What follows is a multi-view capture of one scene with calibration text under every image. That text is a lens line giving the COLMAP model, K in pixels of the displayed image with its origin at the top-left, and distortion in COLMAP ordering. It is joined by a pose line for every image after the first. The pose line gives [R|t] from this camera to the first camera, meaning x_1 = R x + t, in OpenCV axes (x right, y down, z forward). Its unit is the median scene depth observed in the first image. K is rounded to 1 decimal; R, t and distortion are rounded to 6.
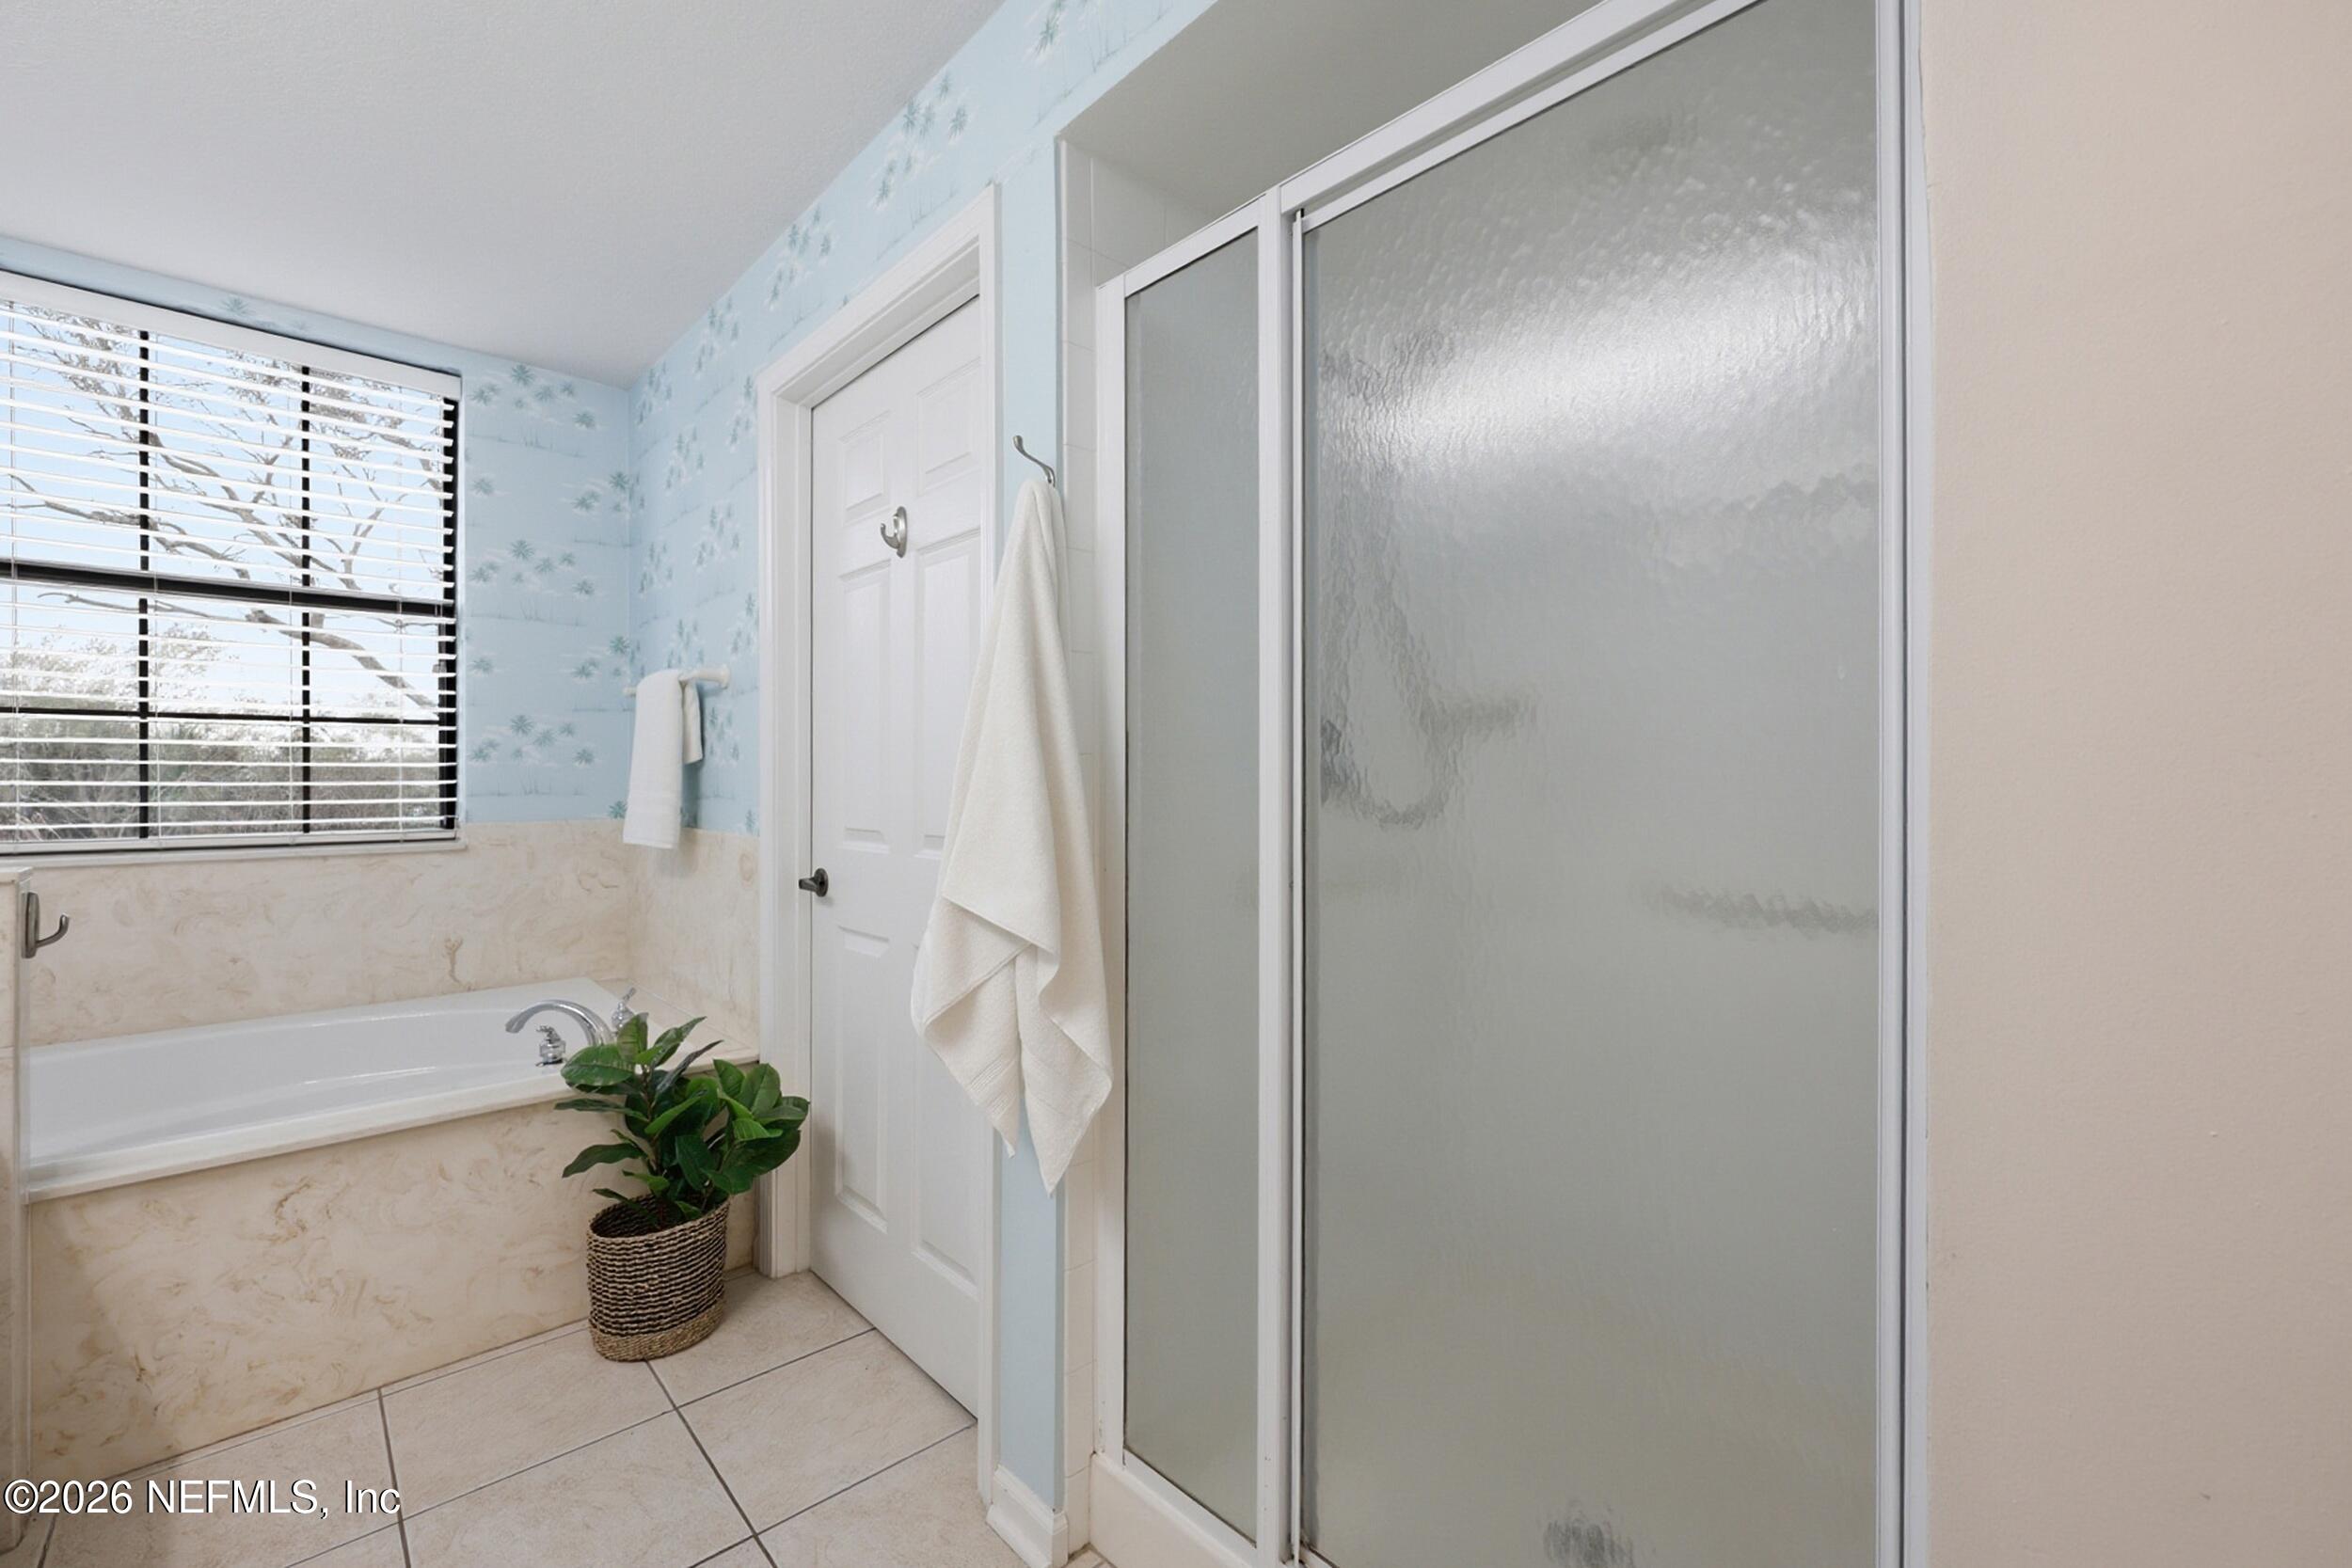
lens RADIAL K [[960.3, 0, 1166.8], [0, 960.3, 779.2], [0, 0, 1]] dist [0.001806, 0.000727]
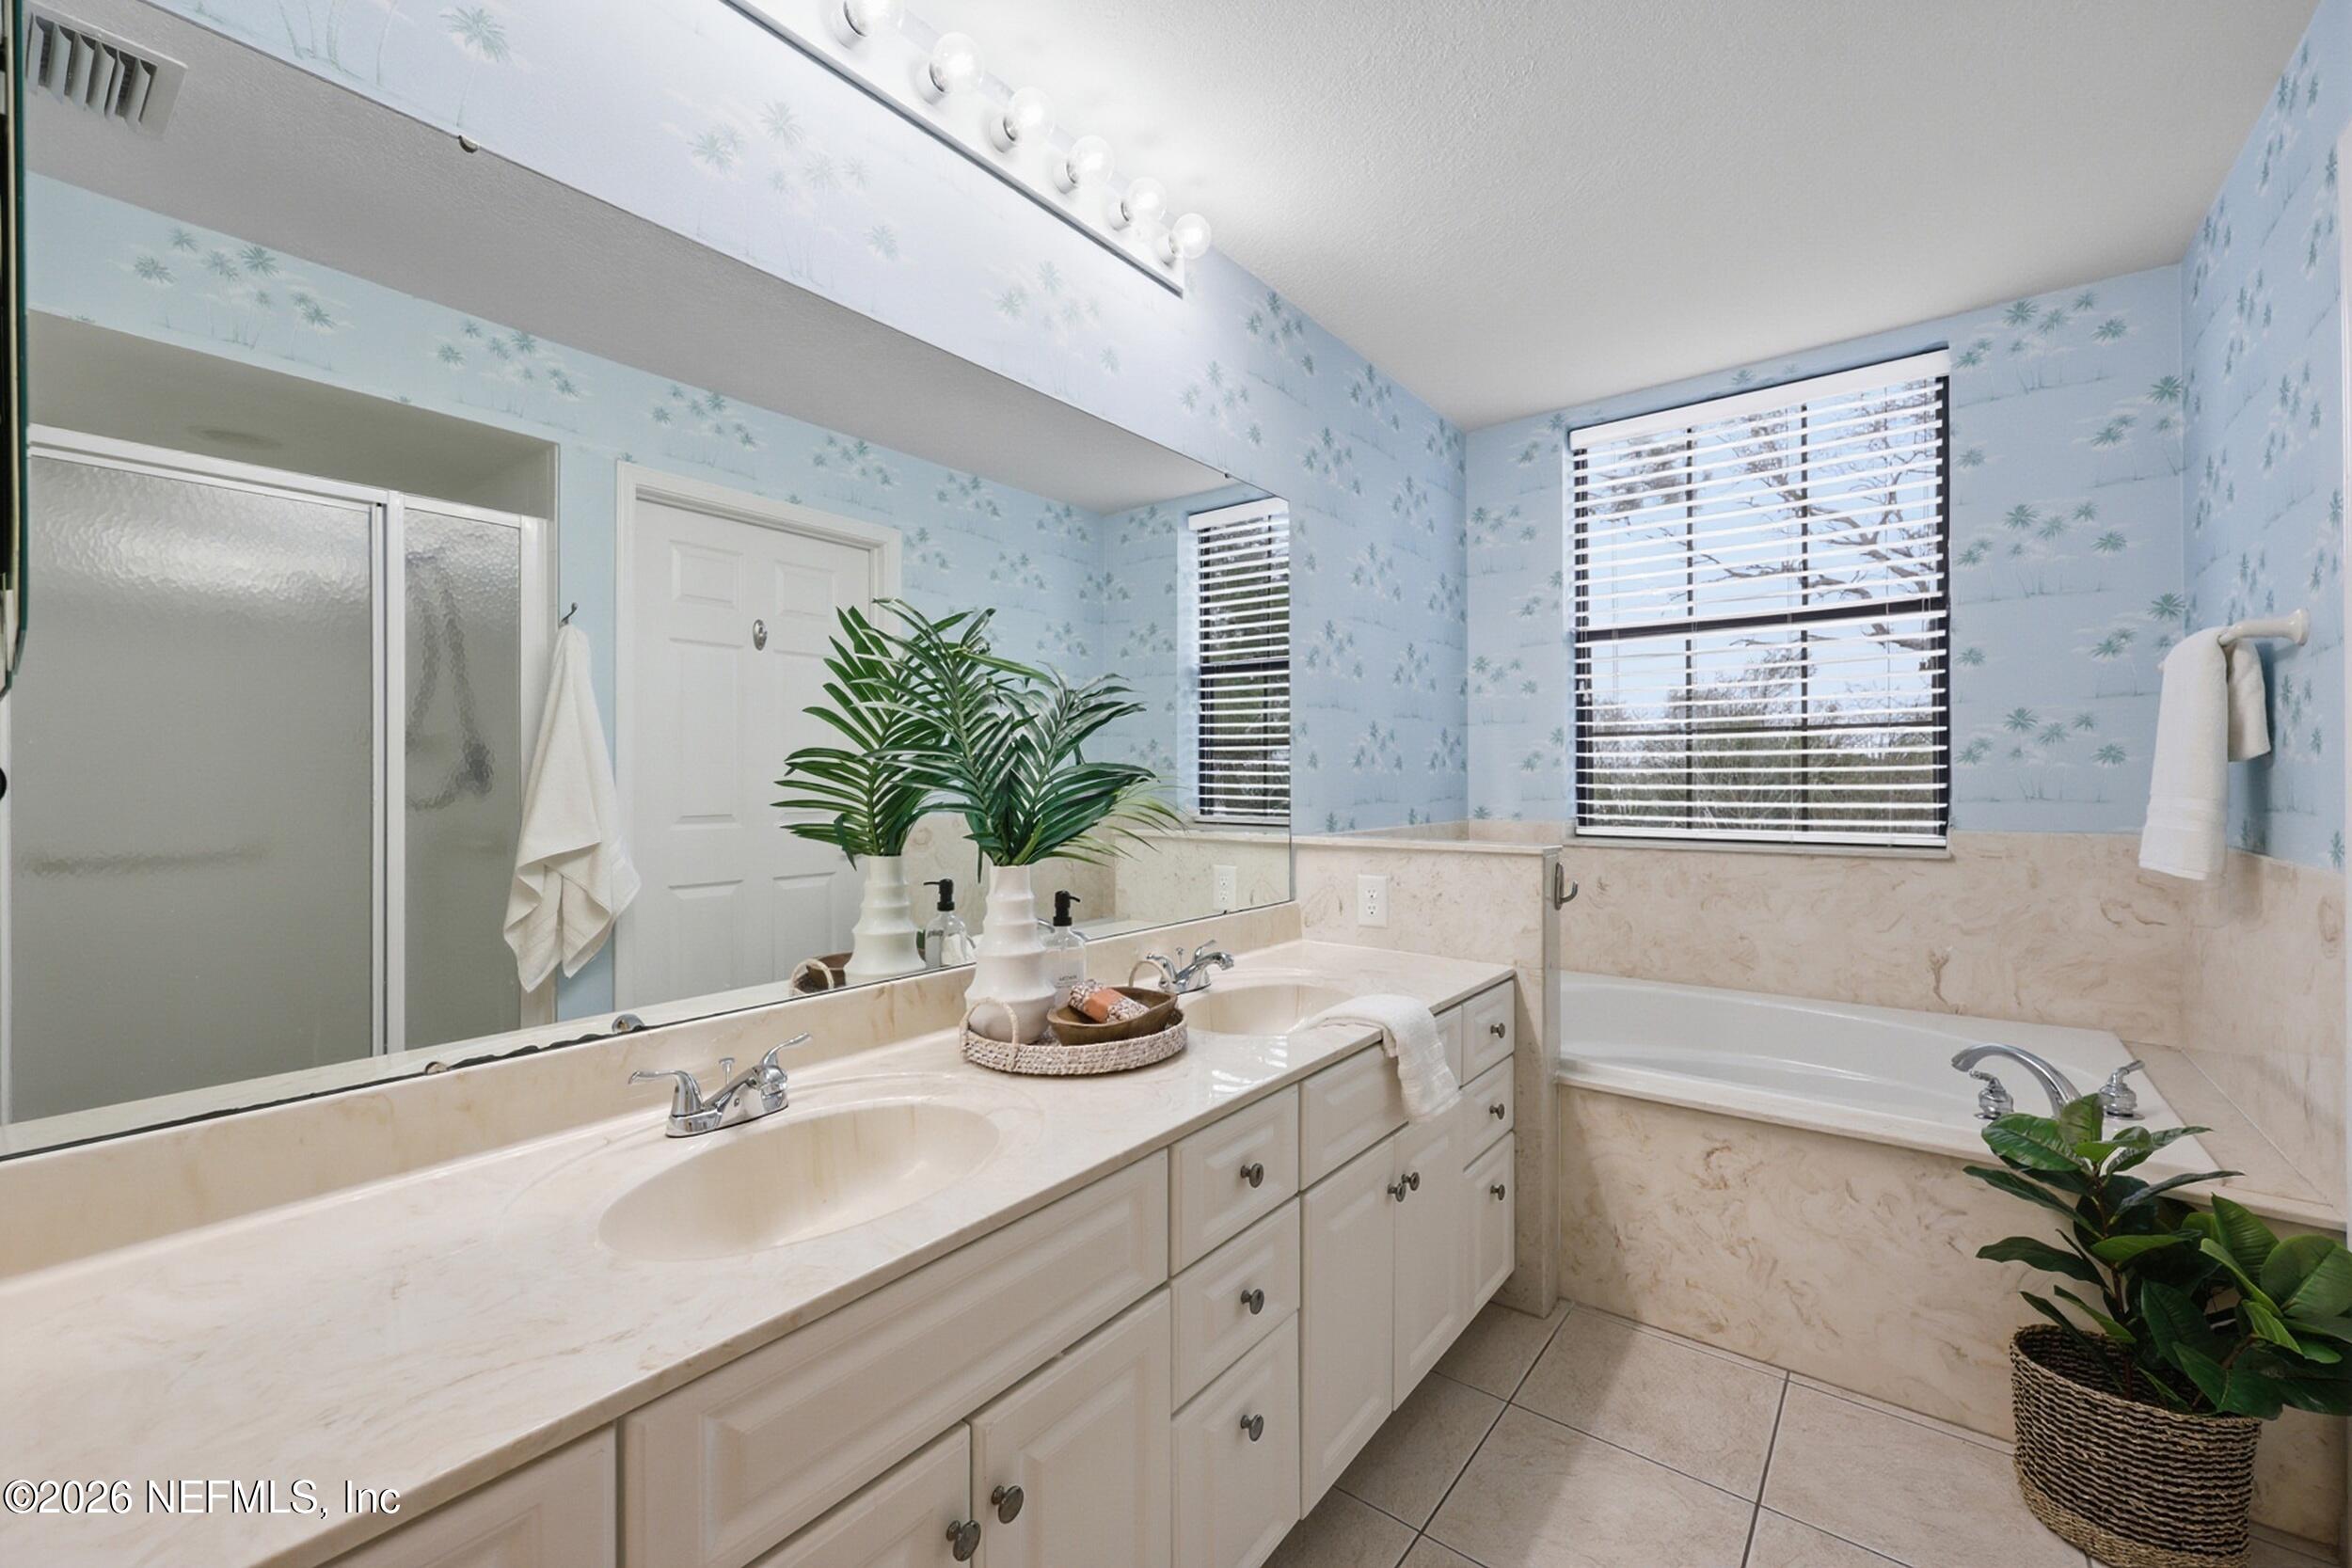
lens RADIAL K [[960.3, 0, 1166.8], [0, 960.3, 779.2], [0, 0, 1]] dist [0.001806, 0.000727]
pose [[0.141535, -0.003966, -0.989925, 0.094272], [0.001253, 0.999992, -0.003827, -0.001051], [0.989932, -0.000699, 0.141539, 0.157856]]
